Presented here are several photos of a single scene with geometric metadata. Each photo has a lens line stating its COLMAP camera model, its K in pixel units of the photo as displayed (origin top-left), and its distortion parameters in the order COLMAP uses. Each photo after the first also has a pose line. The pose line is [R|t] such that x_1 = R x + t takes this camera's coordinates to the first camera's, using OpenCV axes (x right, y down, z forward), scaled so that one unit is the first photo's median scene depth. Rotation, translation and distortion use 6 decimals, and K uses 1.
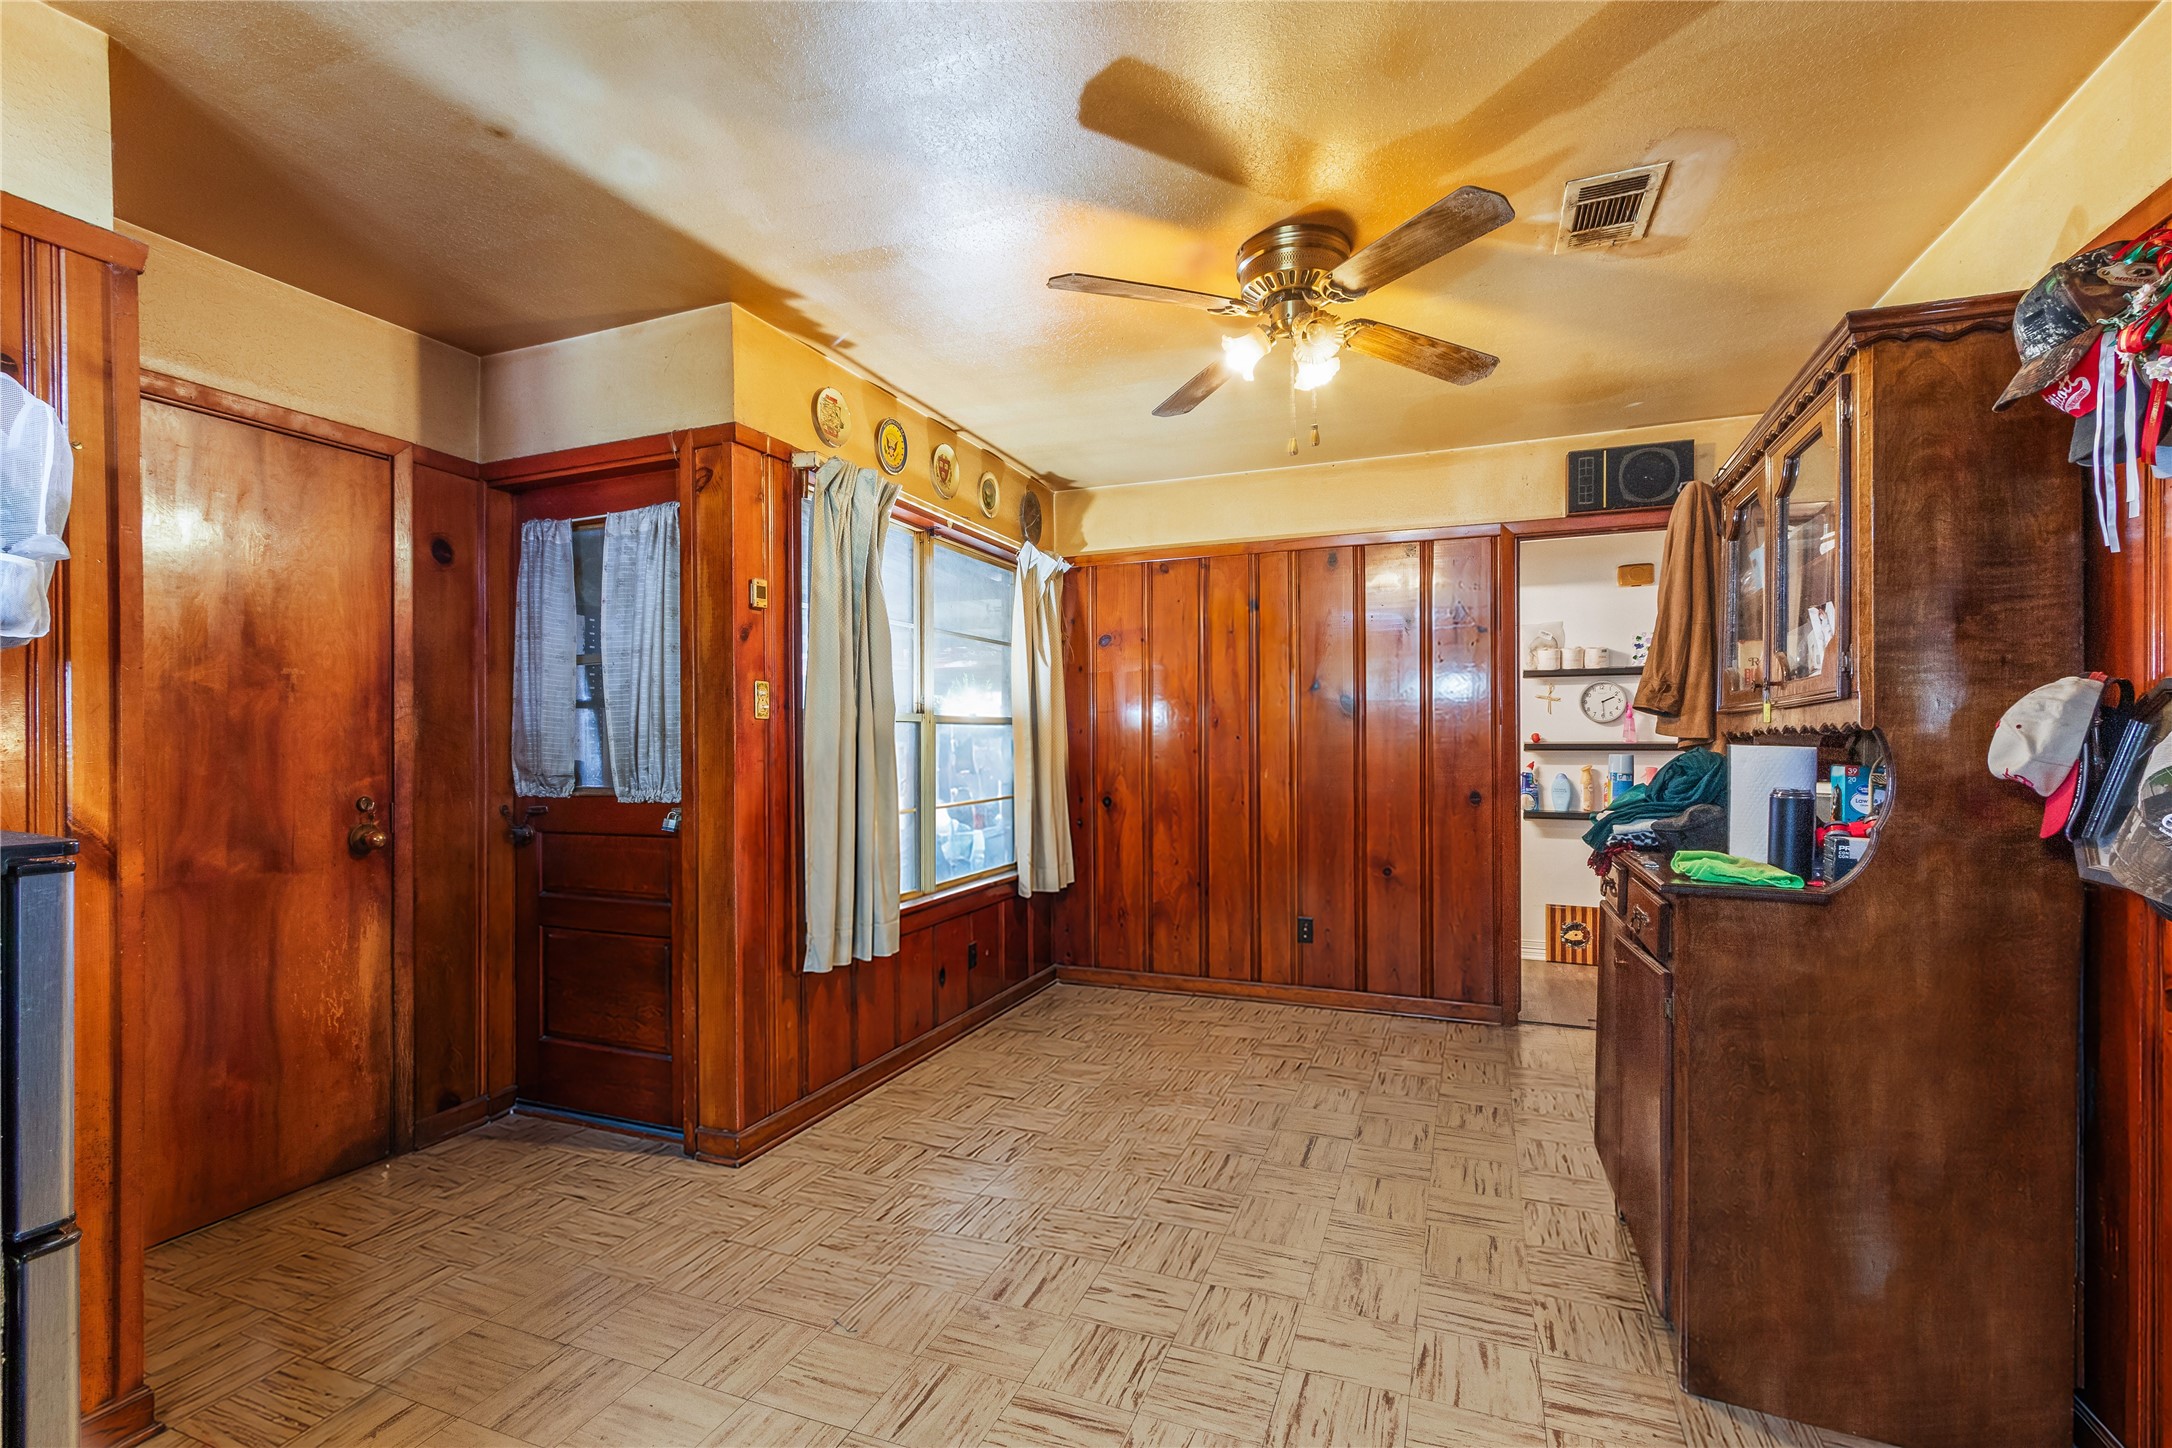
lens RADIAL K [[961.4, 0, 1079.4], [0, 961.4, 743.2], [0, 0, 1]] dist [0.000145, 0.000287]
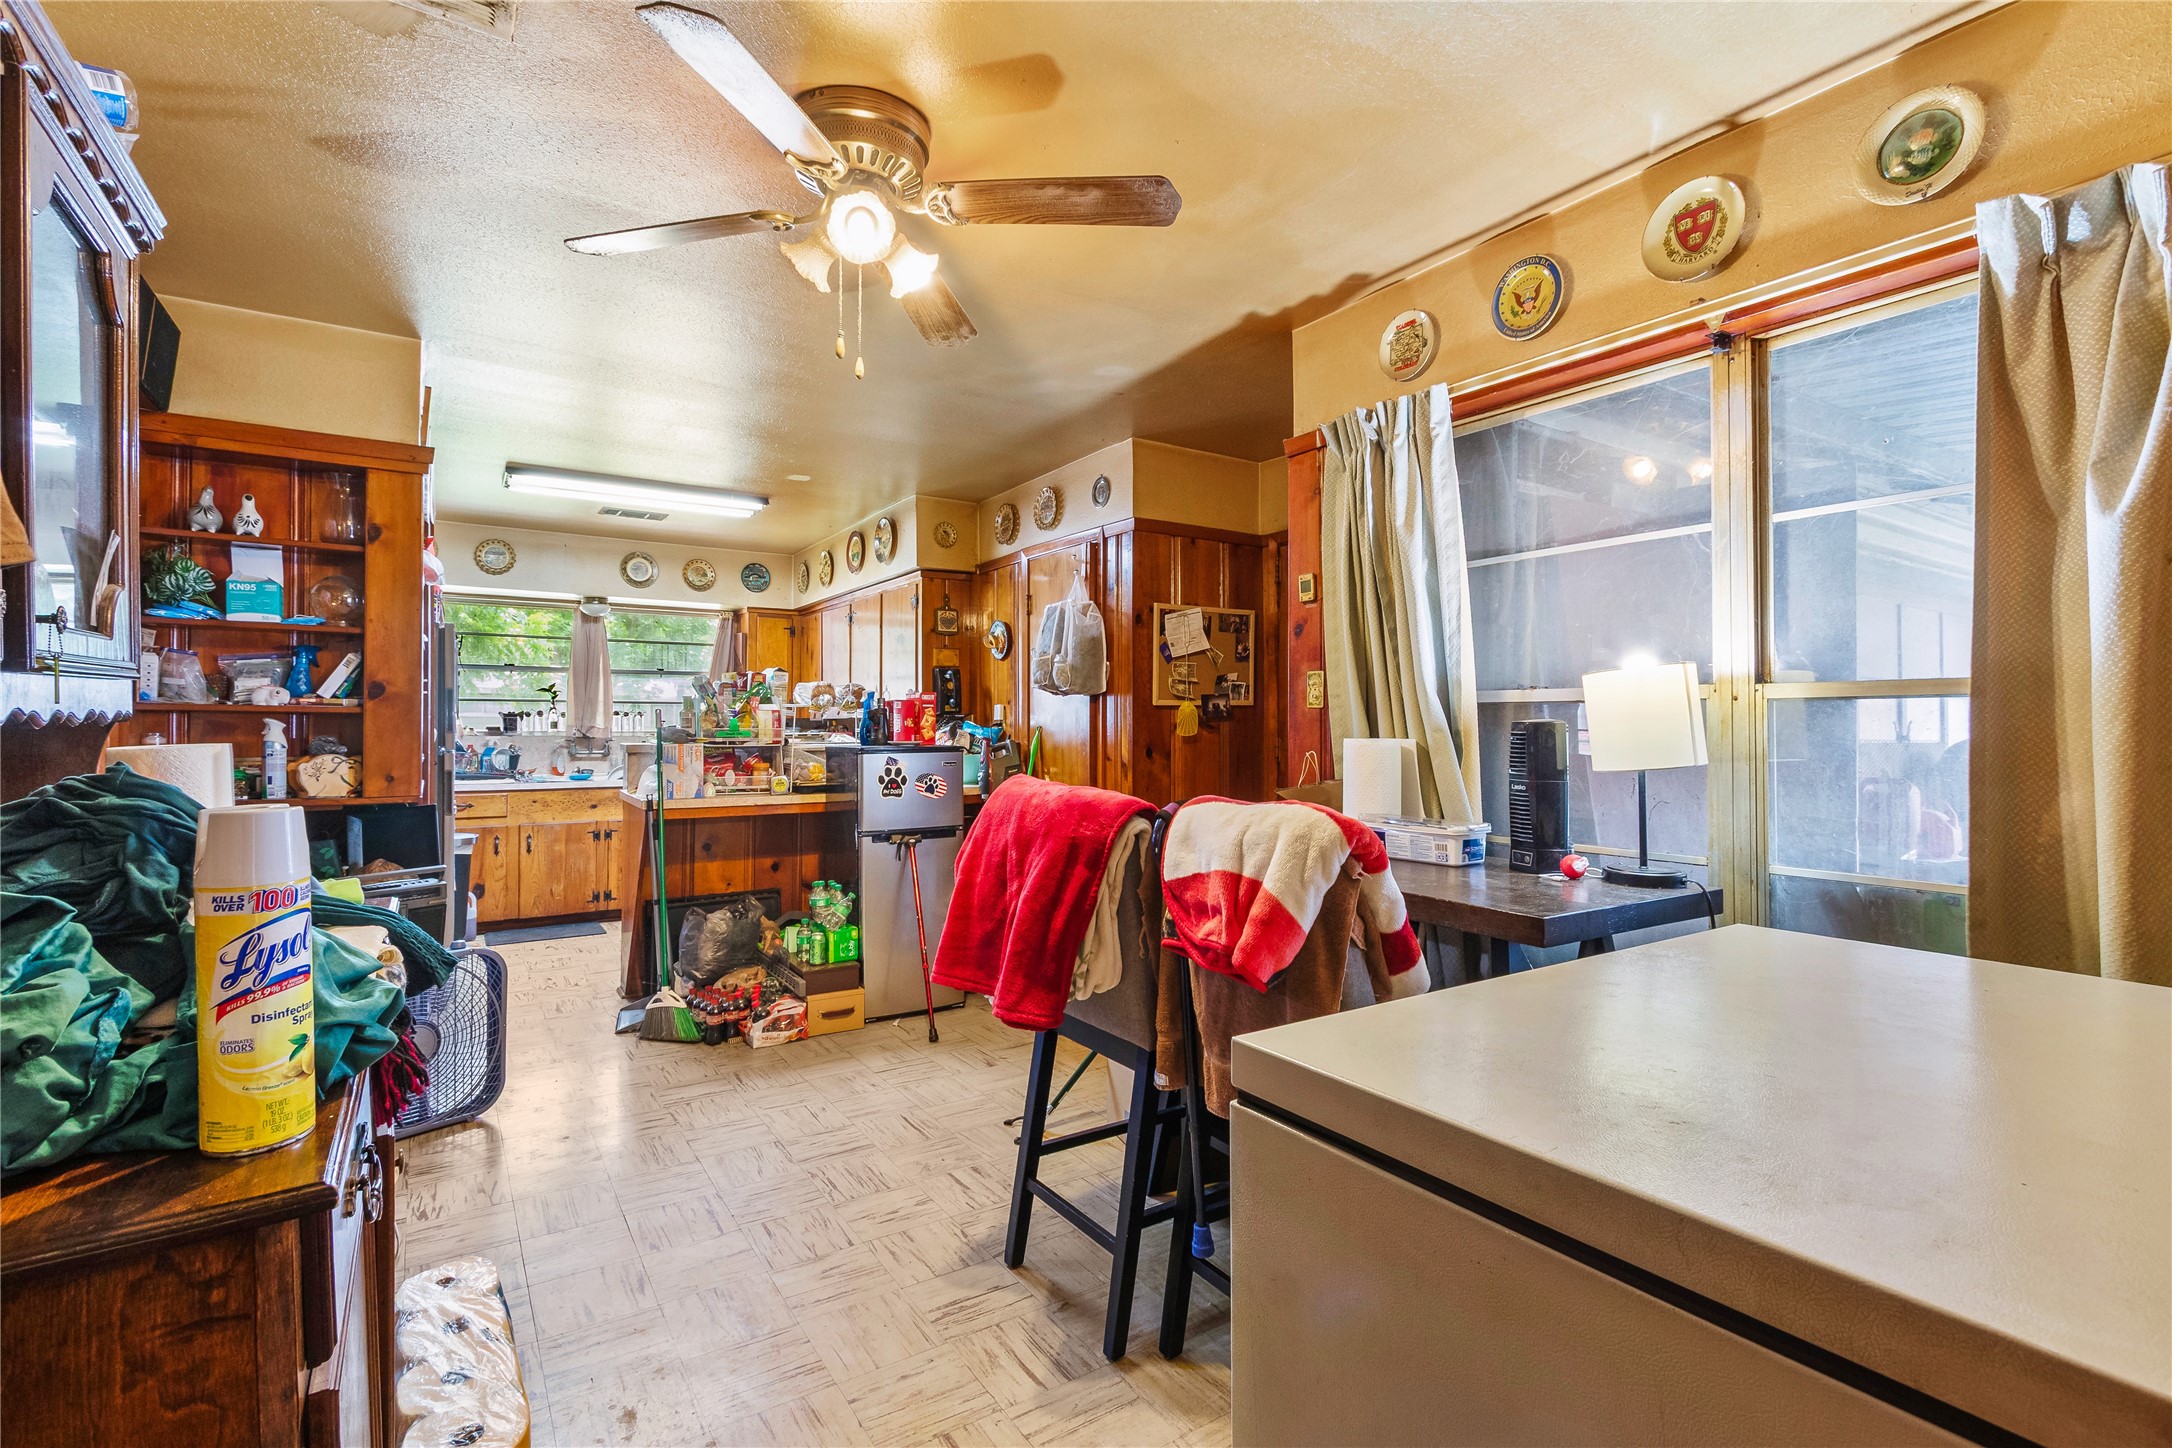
lens RADIAL K [[1003.0, 0, 1084.0], [0, 1003.0, 717.1], [0, 0, 1]] dist [-0.000759, -0.000024]
pose [[-0.569264, -0.004073, -0.822145, 0.581310], [-0.006205, 0.999981, -0.000657, -0.011084], [0.822131, 0.004727, -0.569278, 1.181635]]
